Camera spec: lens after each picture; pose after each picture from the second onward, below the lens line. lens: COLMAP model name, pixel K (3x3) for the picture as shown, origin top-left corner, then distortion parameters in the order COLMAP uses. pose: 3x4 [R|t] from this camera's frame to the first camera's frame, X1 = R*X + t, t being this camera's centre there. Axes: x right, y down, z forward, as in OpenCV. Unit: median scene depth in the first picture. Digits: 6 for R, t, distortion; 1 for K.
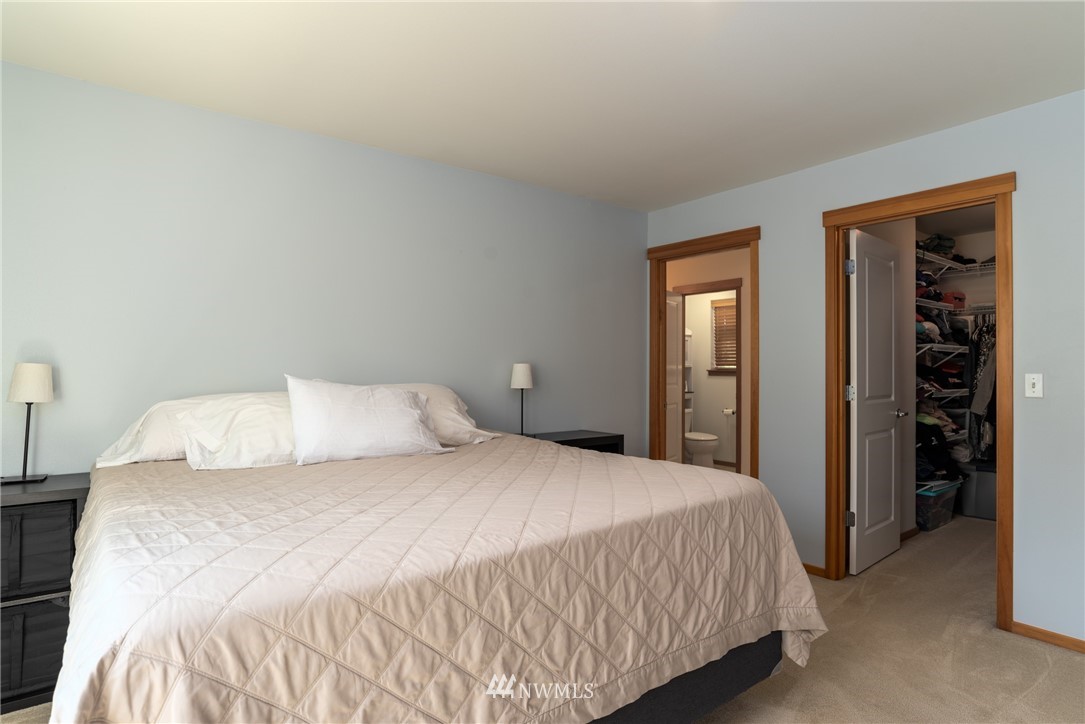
lens RADIAL K [[589.8, 0, 538.4], [0, 589.8, 358.8], [0, 0, 1]] dist [-0.029757, -0.001161]
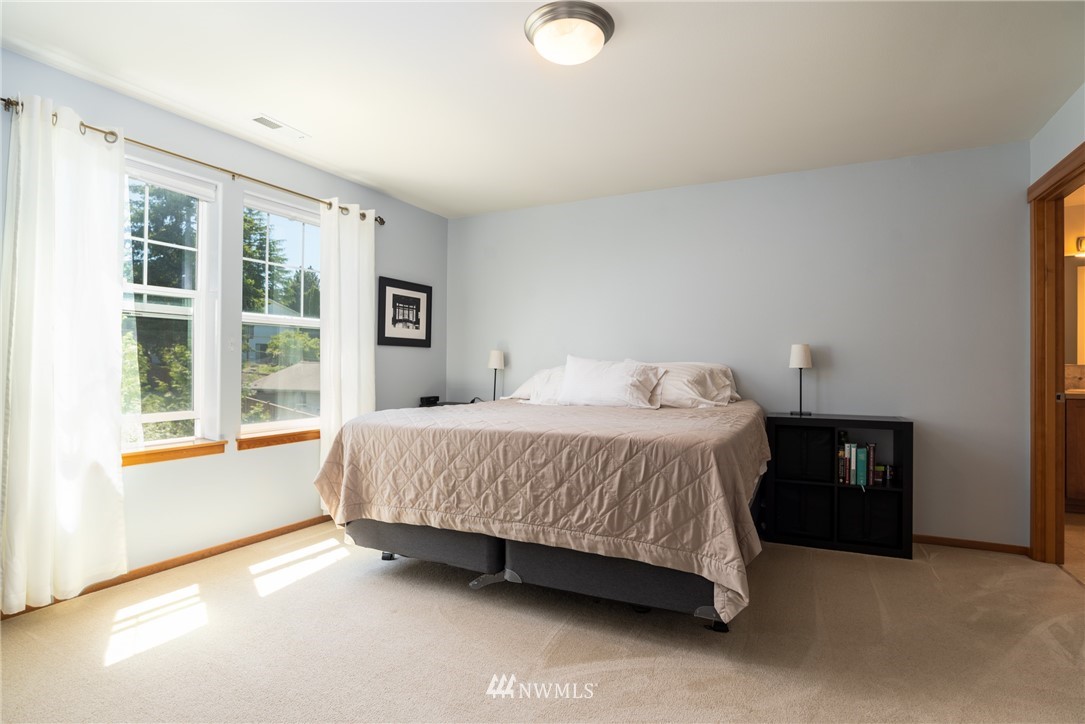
lens RADIAL K [[561.9, 0, 541.7], [0, 561.9, 360.2], [0, 0, 1]] dist [-0.032581, 0.008834]
pose [[0.418430, -0.012307, -0.908166, 1.615247], [0.011737, 0.999898, -0.008142, 0.091892], [0.908173, -0.007252, 0.418531, 0.393342]]
